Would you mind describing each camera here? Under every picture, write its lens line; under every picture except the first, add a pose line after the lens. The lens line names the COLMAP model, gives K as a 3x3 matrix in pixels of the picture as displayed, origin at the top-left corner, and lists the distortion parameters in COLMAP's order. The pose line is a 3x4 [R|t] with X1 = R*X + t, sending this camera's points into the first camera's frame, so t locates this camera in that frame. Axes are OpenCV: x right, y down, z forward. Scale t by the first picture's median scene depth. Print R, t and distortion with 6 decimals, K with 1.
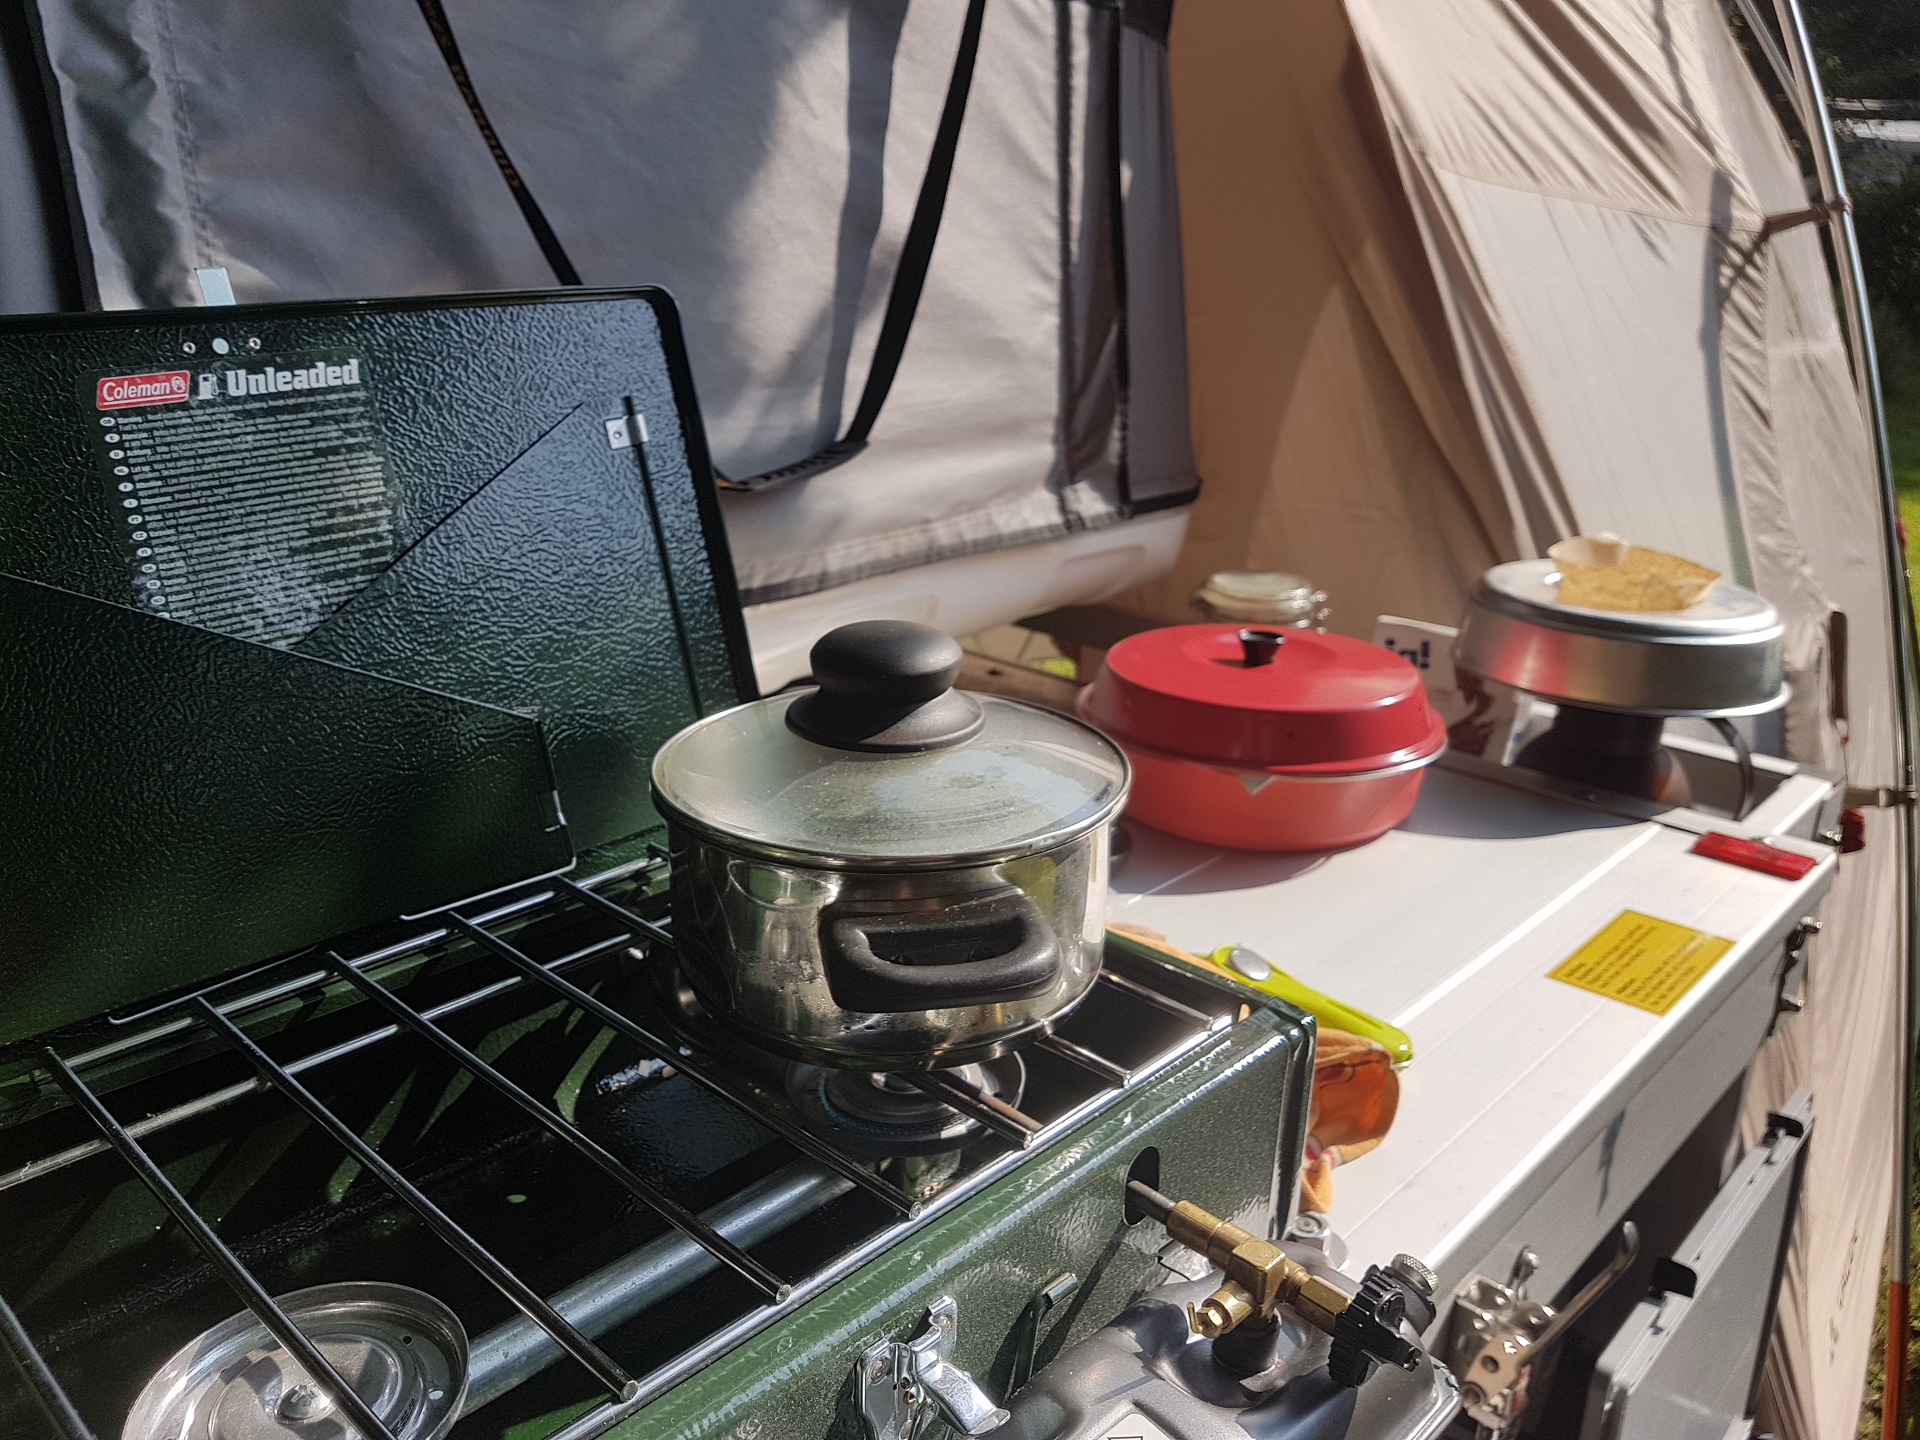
lens RADIAL K [[1525.6, 0, 960.0], [0, 1525.6, 720.0], [0, 0, 1]] dist [-0.009067, -0.011466]
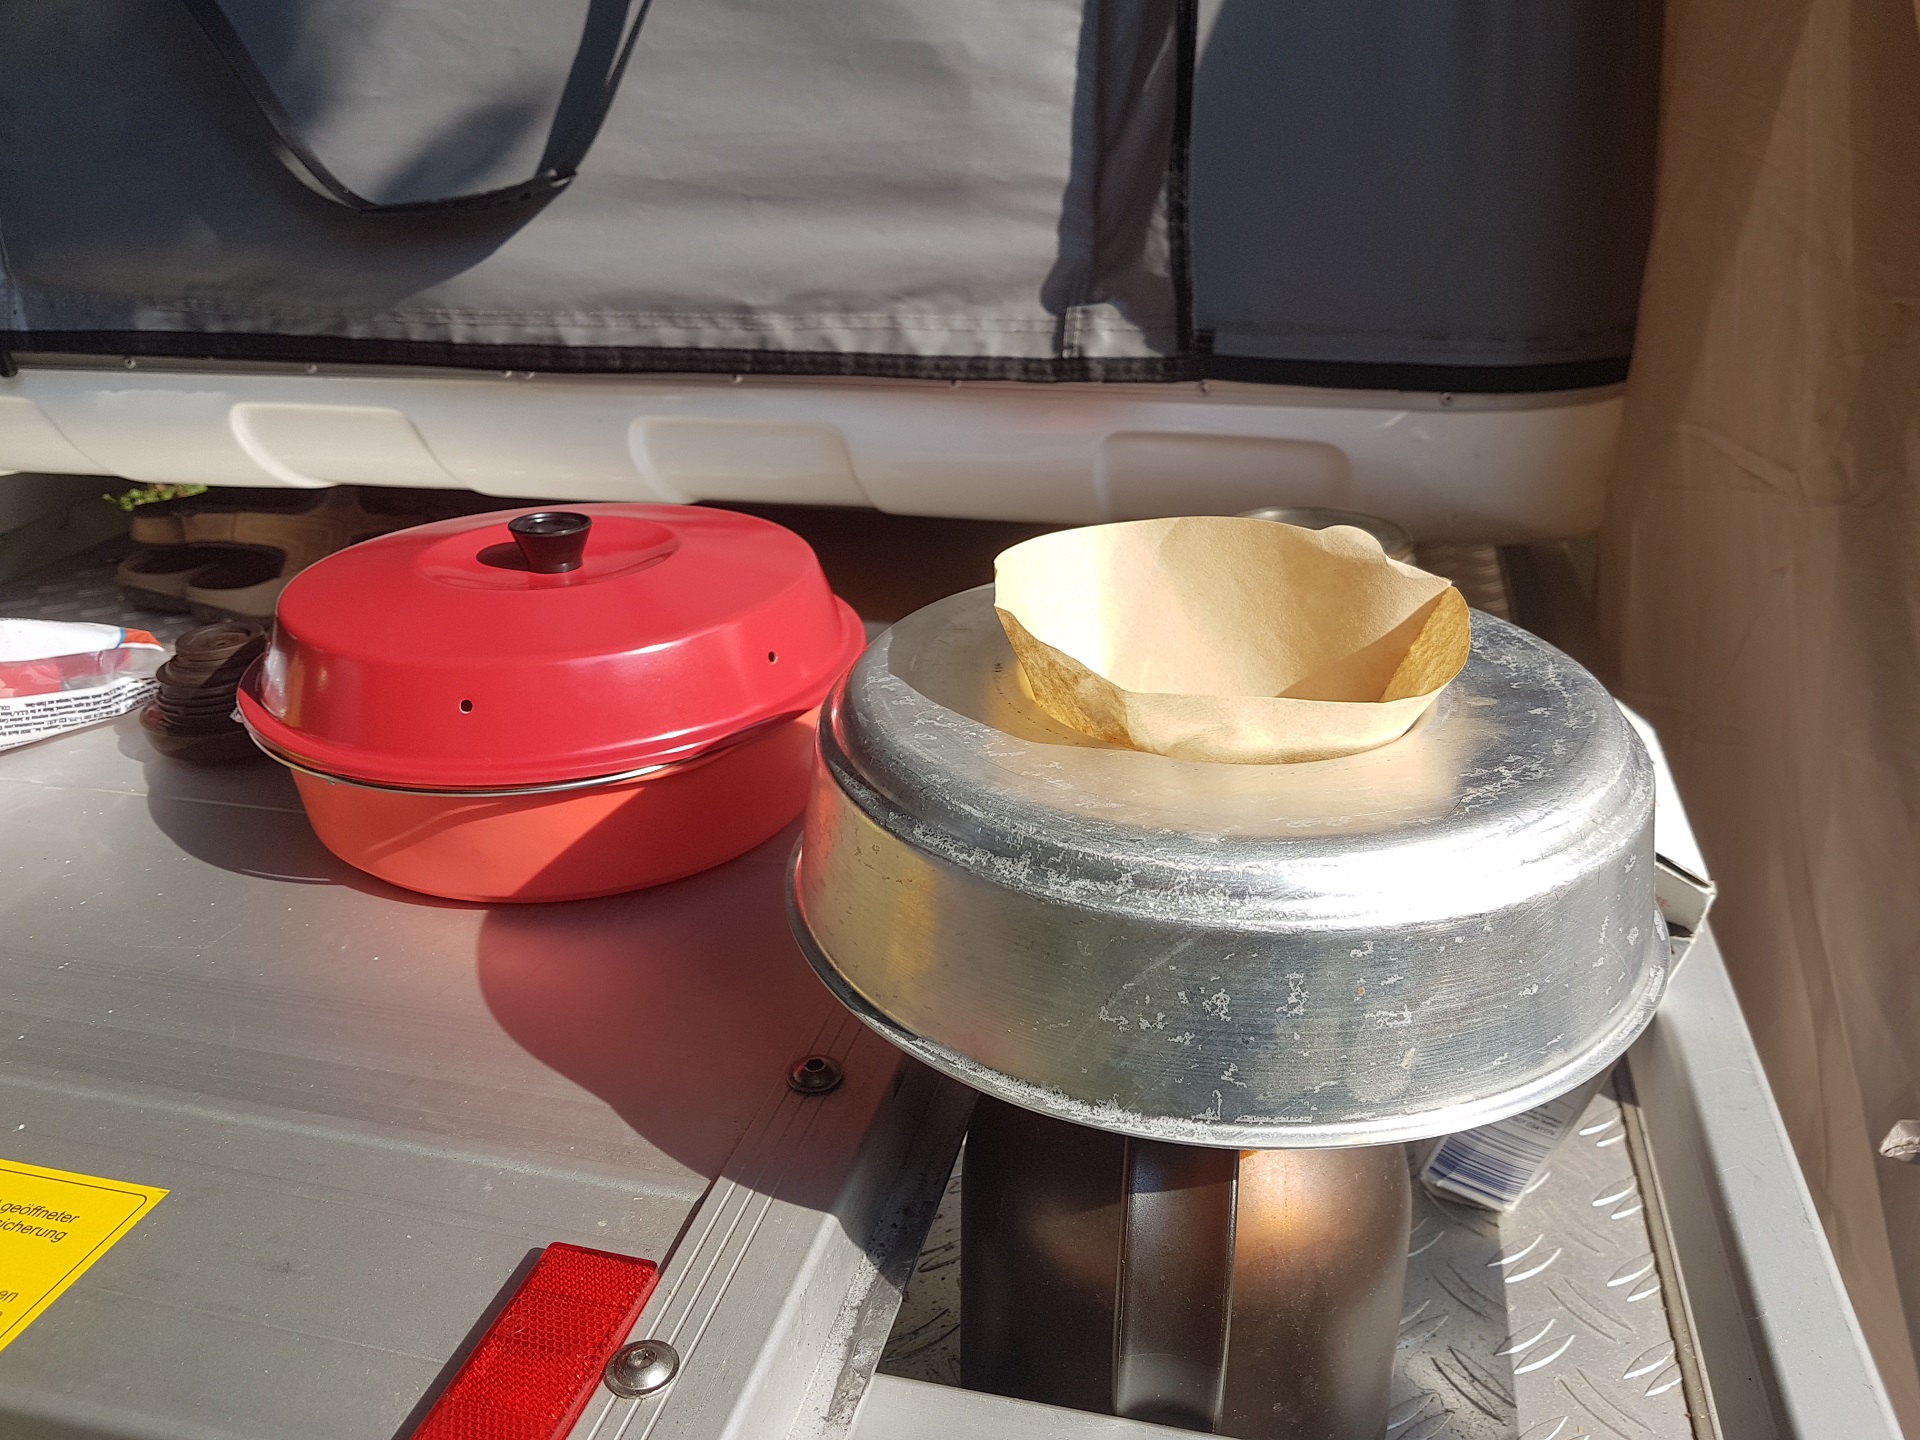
lens RADIAL K [[1525.6, 0, 960.0], [0, 1525.6, 720.0], [0, 0, 1]] dist [-0.009067, -0.011466]
pose [[0.505438, 0.324079, -0.799690, 0.595280], [-0.253356, 0.941676, 0.221488, -0.119683], [0.824829, 0.090658, 0.558067, 0.635742]]
